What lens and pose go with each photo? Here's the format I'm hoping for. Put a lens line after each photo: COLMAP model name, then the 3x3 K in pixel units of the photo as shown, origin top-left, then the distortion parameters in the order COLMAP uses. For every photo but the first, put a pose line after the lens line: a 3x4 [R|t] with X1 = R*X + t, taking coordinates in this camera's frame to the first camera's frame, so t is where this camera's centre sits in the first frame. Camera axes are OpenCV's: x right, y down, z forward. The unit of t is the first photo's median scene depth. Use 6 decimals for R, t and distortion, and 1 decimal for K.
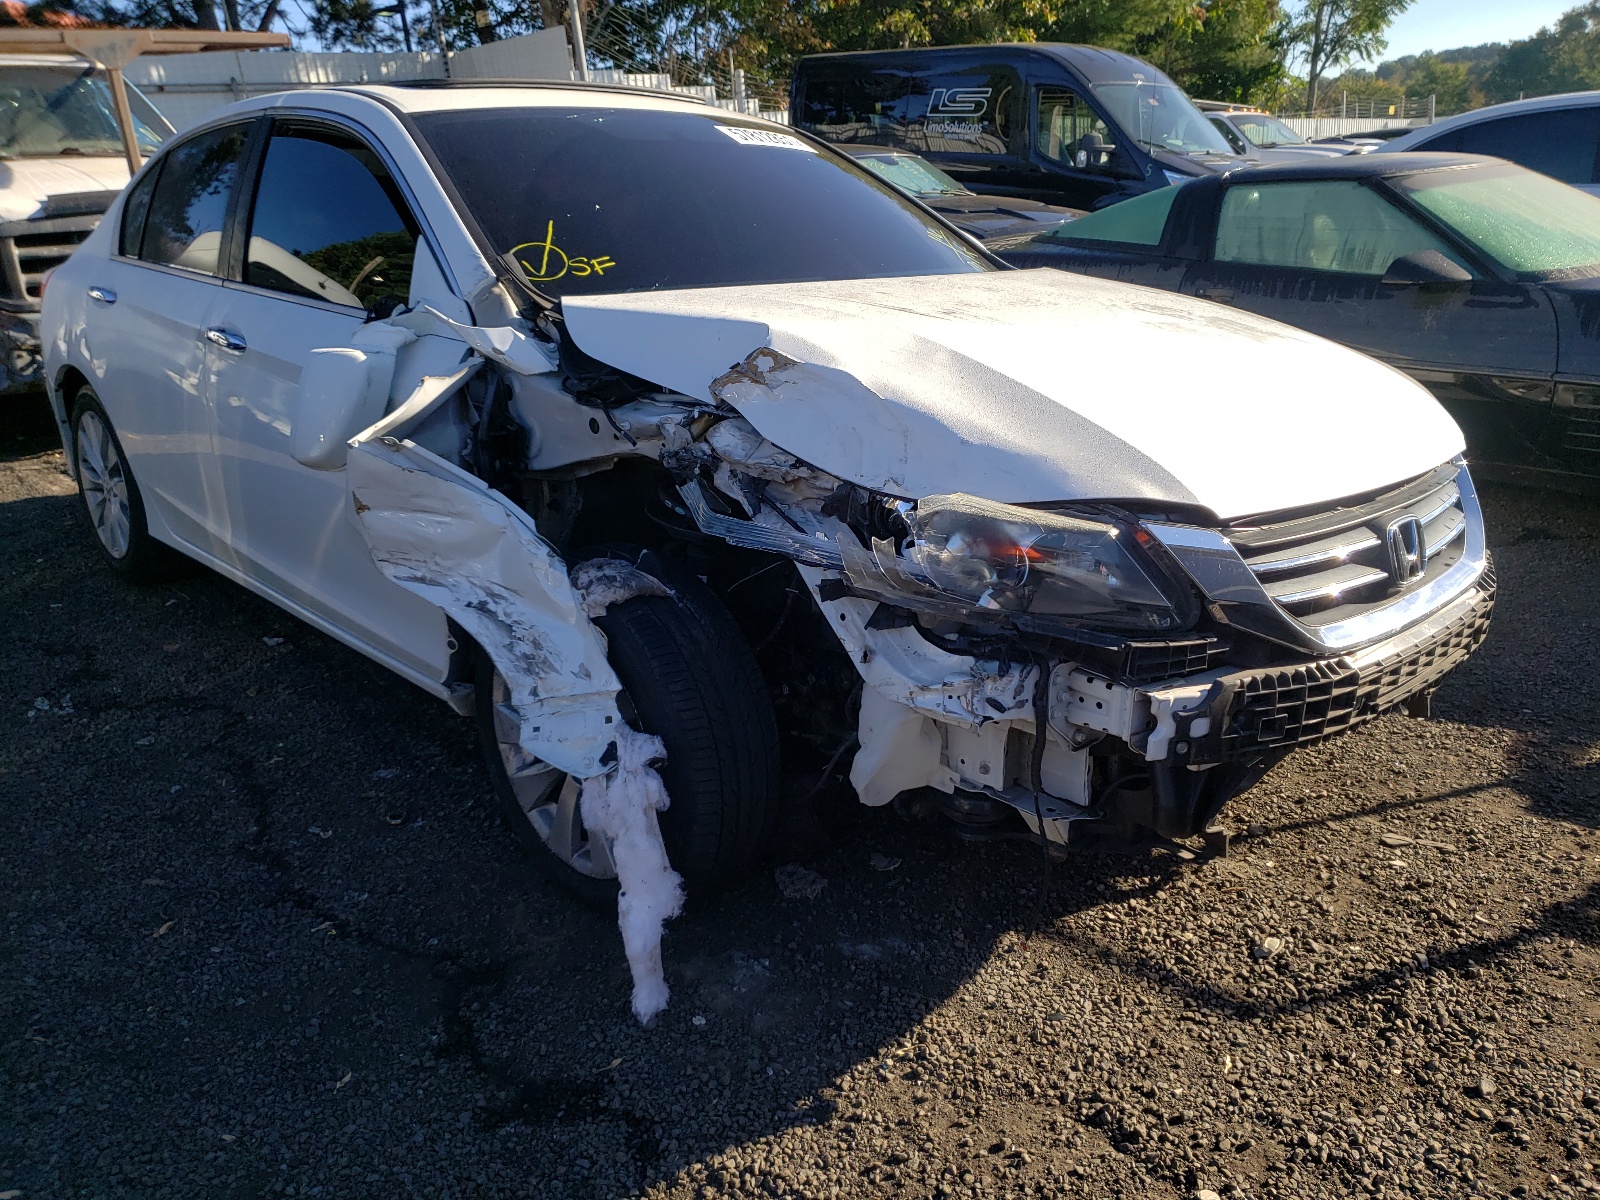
lens RADIAL K [[1214.2, 0, 806.1], [0, 1214.2, 599.0], [0, 0, 1]] dist [0.010238, 0.006217]
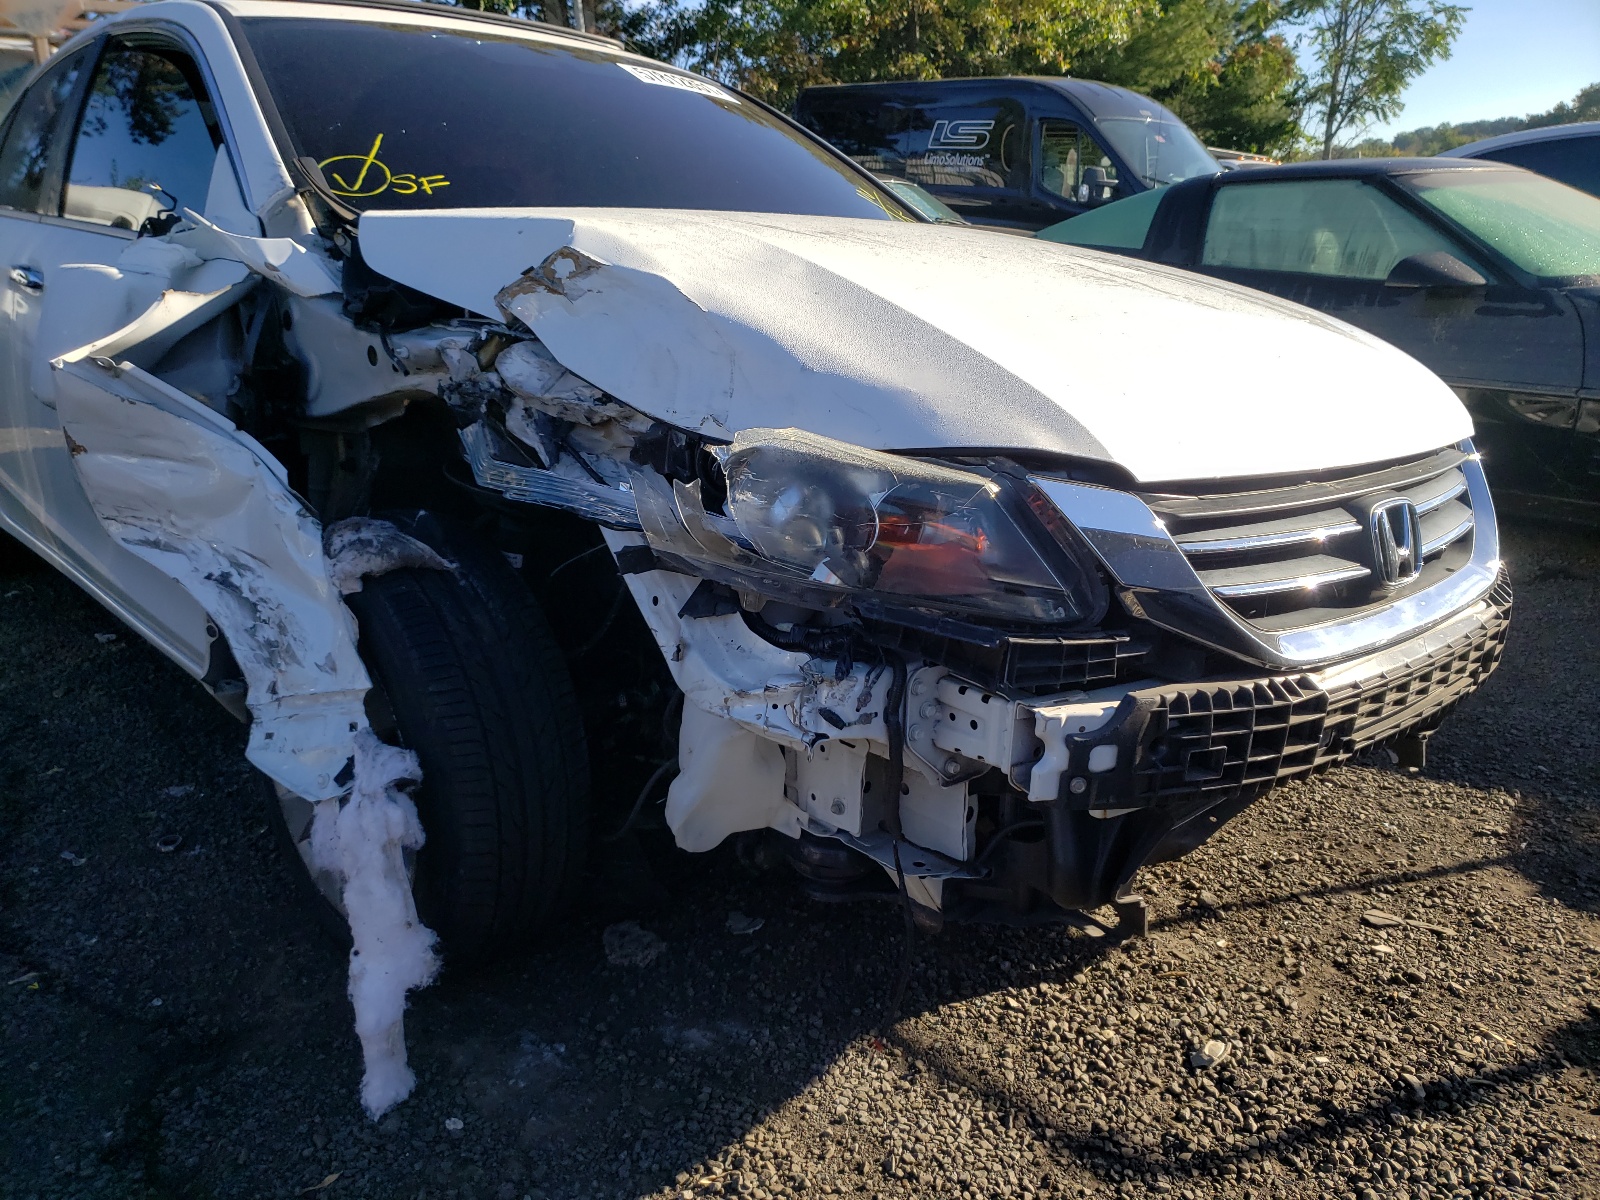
lens RADIAL K [[1214.2, 0, 793.8], [0, 1214.2, 602.2], [0, 0, 1]] dist [0.010238, 0.006217]
pose [[0.999276, 0.035421, -0.013919, 0.117536], [-0.035875, 0.998783, -0.033832, 0.035131], [0.012704, 0.034307, 0.999331, 0.214962]]
